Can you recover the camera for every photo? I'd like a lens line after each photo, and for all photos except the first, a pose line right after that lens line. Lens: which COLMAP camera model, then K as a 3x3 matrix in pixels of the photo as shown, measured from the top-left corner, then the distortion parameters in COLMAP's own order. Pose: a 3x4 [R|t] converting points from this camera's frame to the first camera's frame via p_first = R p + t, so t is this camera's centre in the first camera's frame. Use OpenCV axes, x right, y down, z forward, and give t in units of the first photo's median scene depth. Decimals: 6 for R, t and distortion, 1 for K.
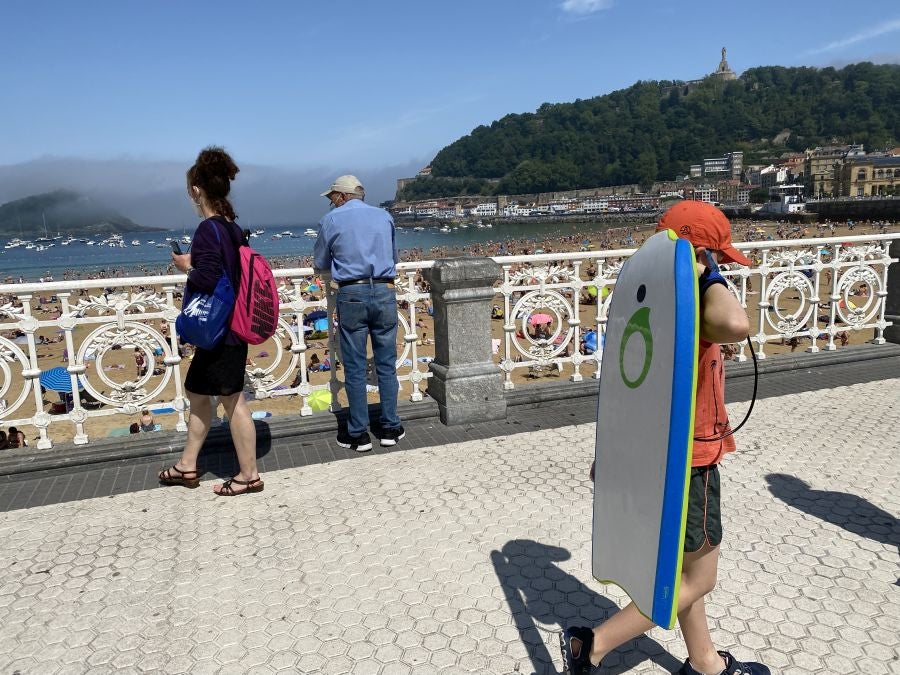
lens RADIAL K [[728.7, 0, 440.9], [0, 728.7, 331.7], [0, 0, 1]] dist [0.041567, -0.038986]
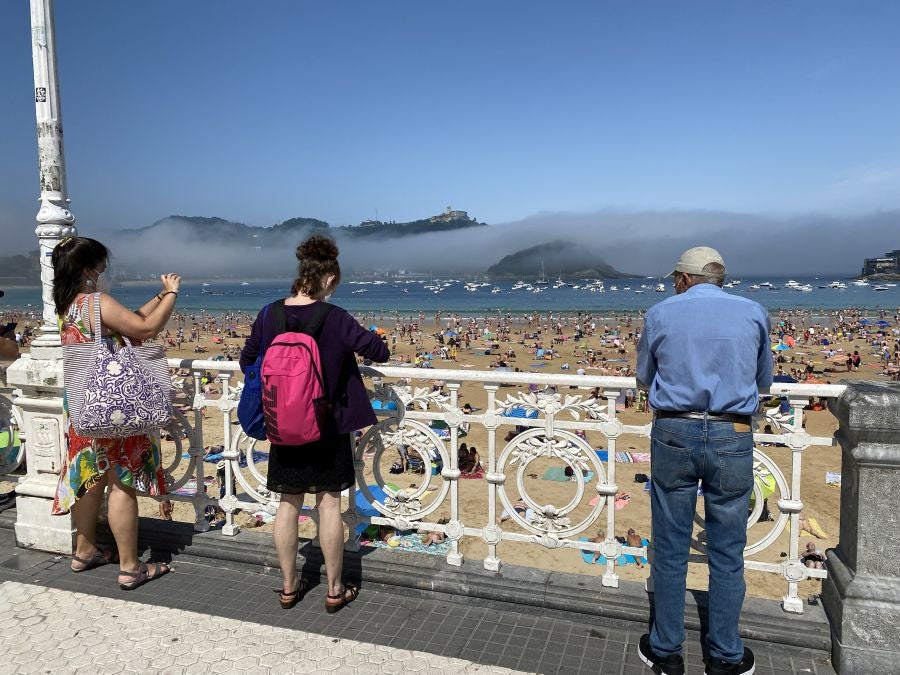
lens RADIAL K [[678.6, 0, 461.9], [0, 678.6, 346.0], [0, 0, 1]] dist [0.062553, -0.072298]
pose [[0.796050, 0.092146, -0.598176, 0.079364], [-0.110732, 0.993834, 0.005733, -0.107783], [0.595015, 0.061674, 0.801344, 0.403517]]
